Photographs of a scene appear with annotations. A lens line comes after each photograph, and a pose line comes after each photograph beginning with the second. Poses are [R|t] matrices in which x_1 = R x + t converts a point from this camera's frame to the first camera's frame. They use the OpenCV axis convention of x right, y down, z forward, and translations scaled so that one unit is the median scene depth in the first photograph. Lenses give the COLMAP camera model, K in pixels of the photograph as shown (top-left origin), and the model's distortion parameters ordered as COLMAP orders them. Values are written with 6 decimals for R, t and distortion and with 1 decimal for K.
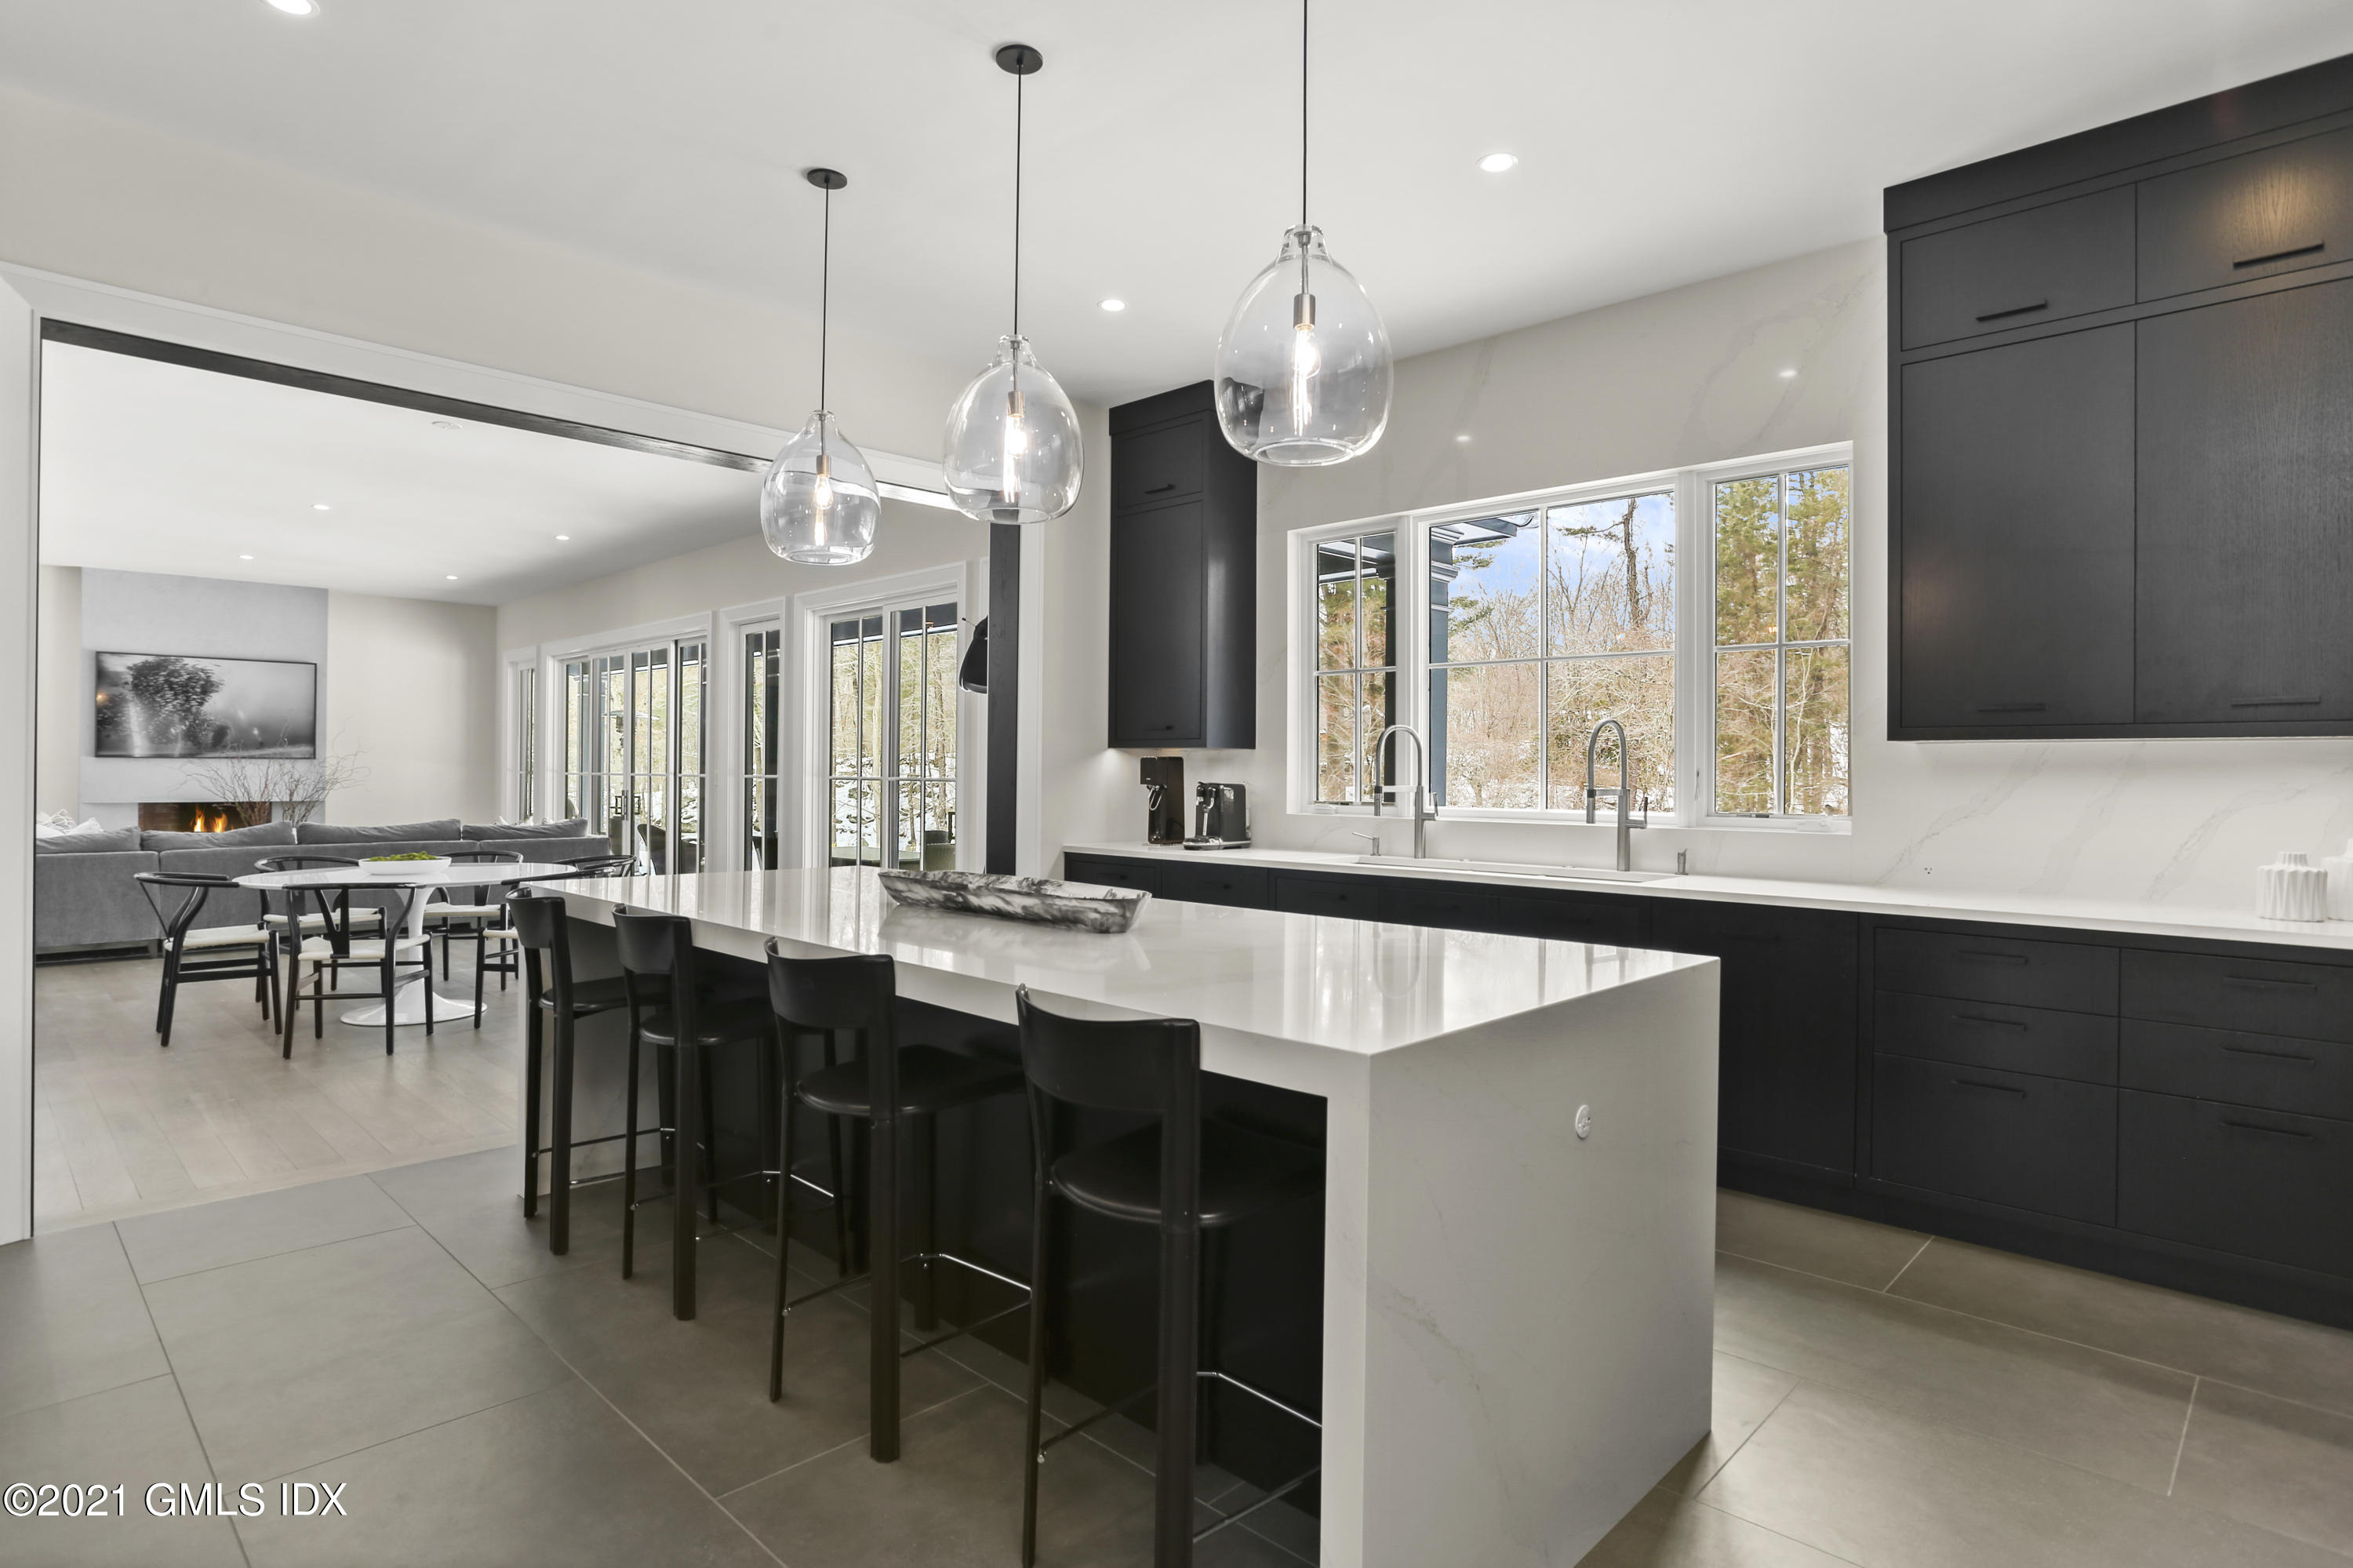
lens RADIAL K [[1215.3, 0, 1168.8], [0, 1215.3, 774.7], [0, 0, 1]] dist [0.002130, 0.002190]
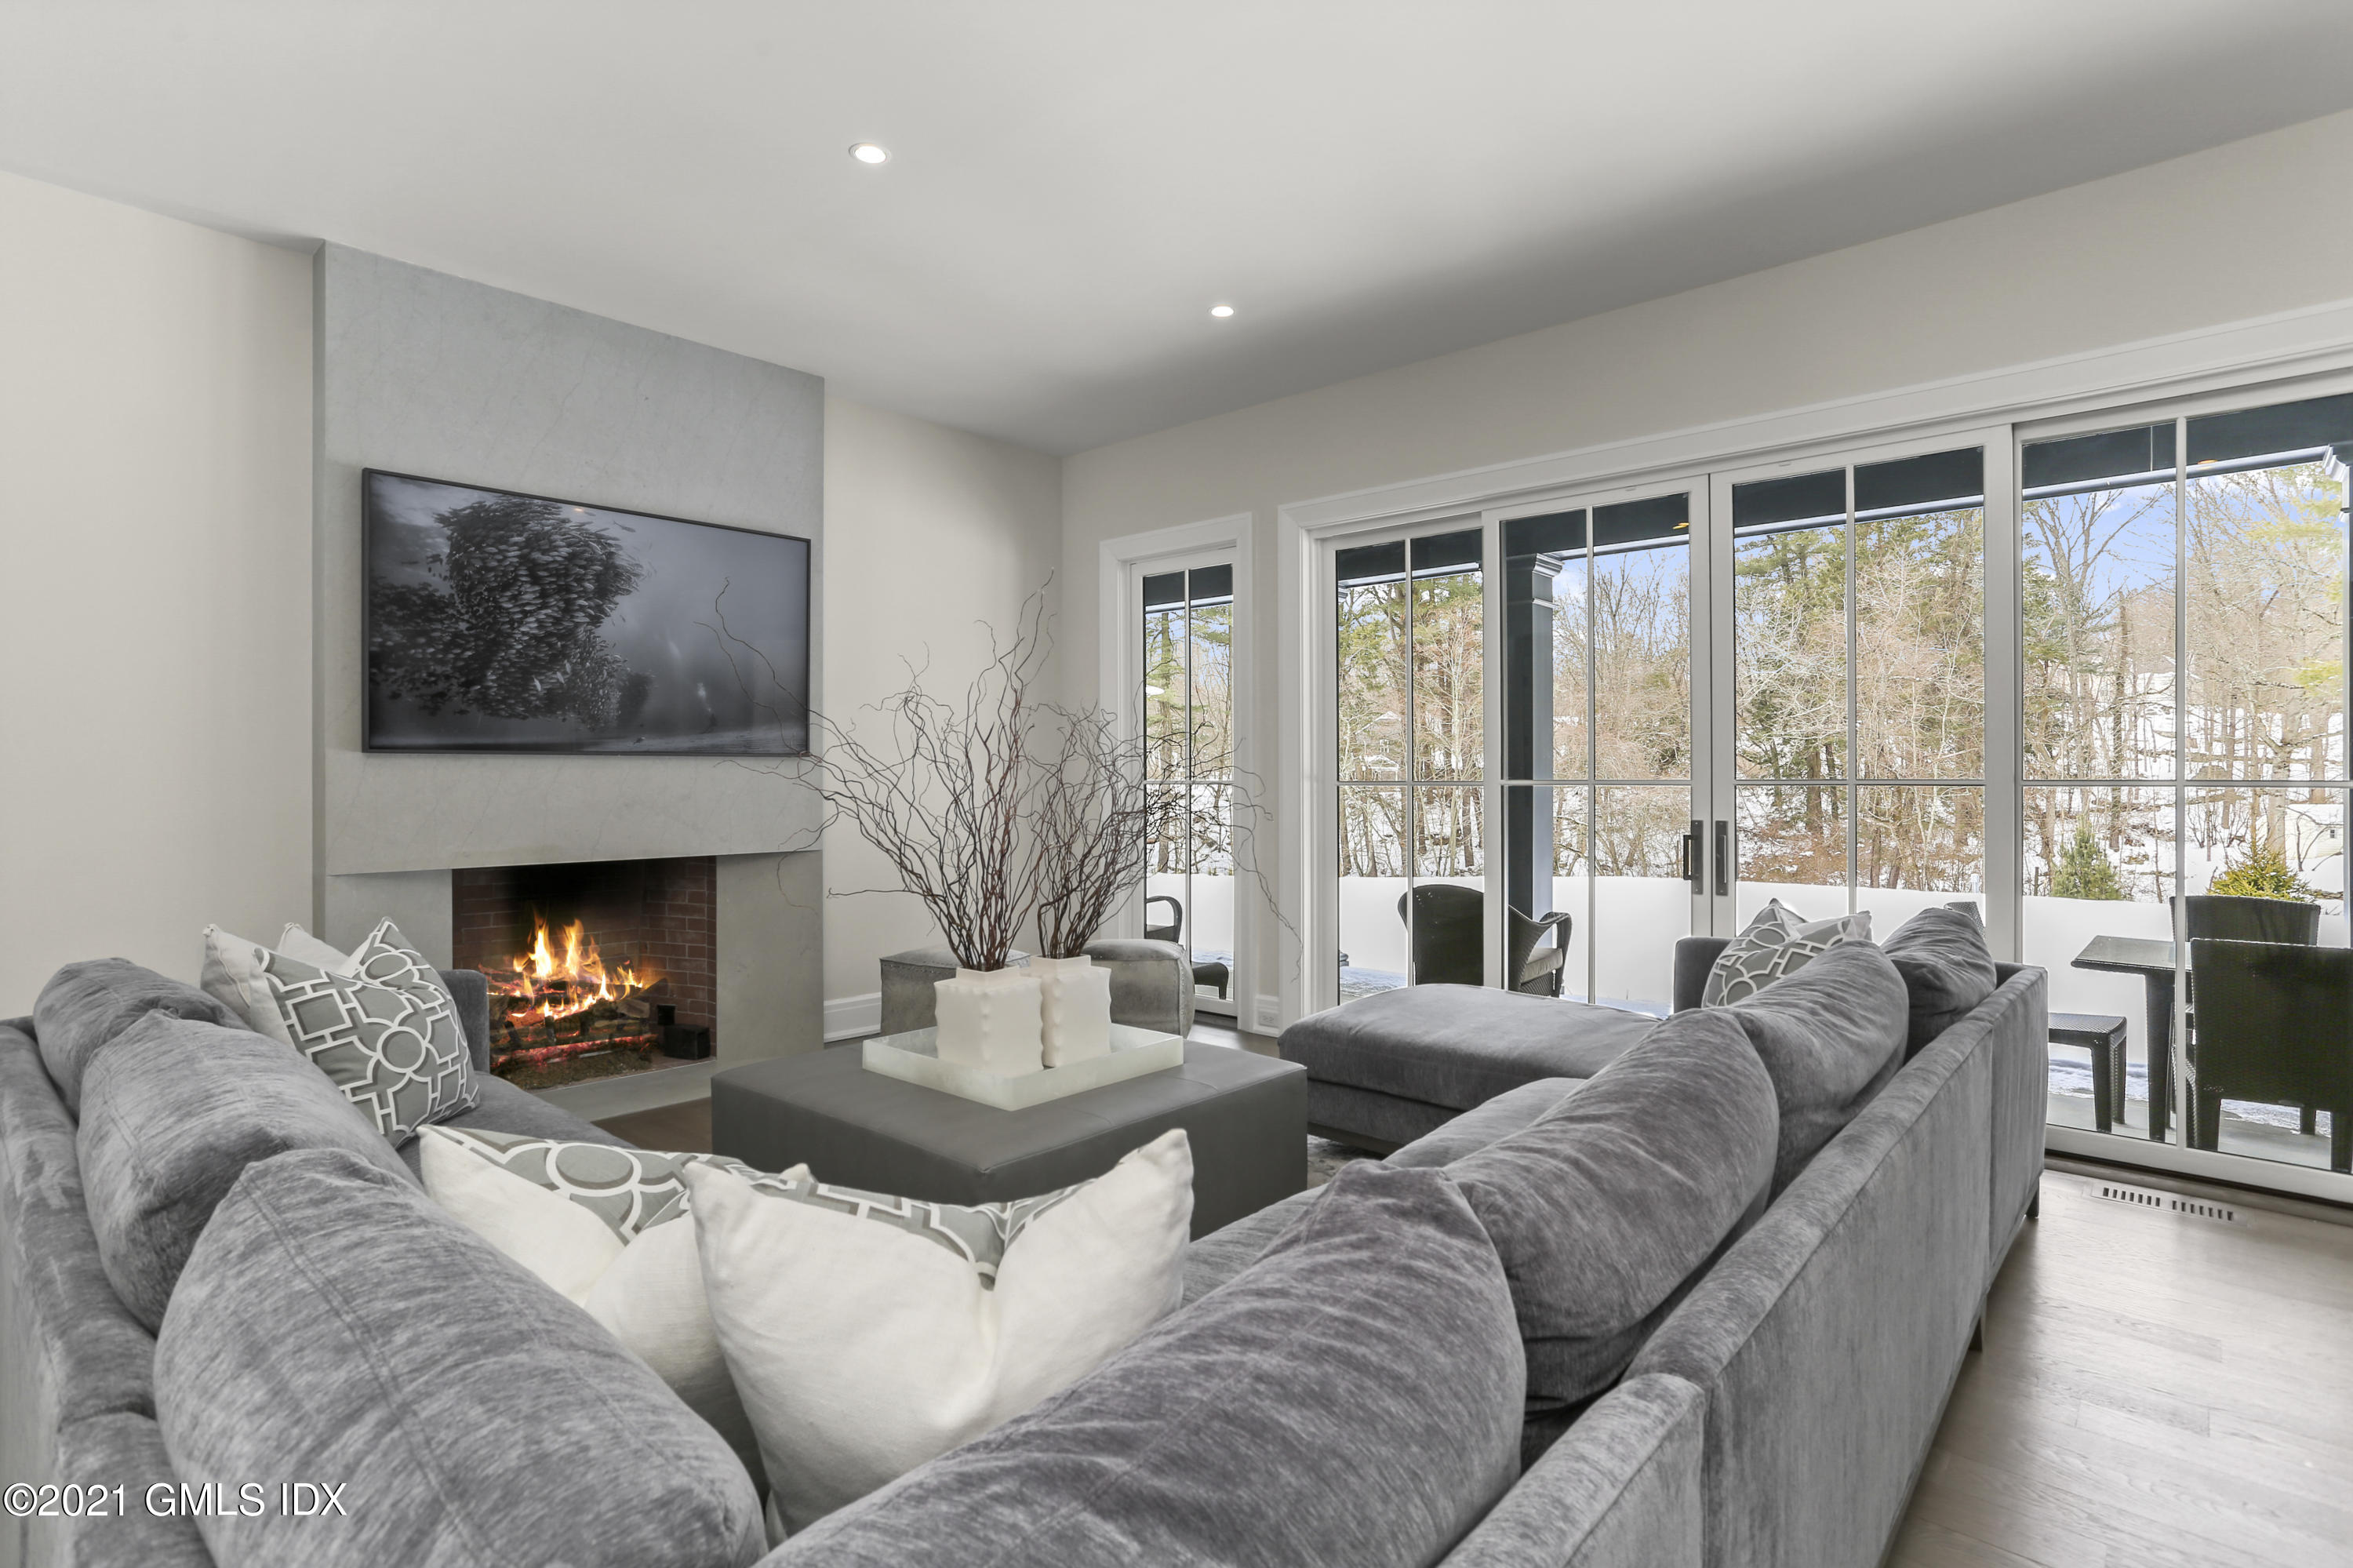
lens RADIAL K [[1152.3, 0, 1181.6], [0, 1152.3, 781.9], [0, 0, 1]] dist [-0.007105, -0.001201]
pose [[0.998934, -0.002627, 0.046089, -0.600048], [0.002329, 0.999976, 0.006521, -0.006079], [-0.046105, -0.006407, 0.998916, 0.590509]]
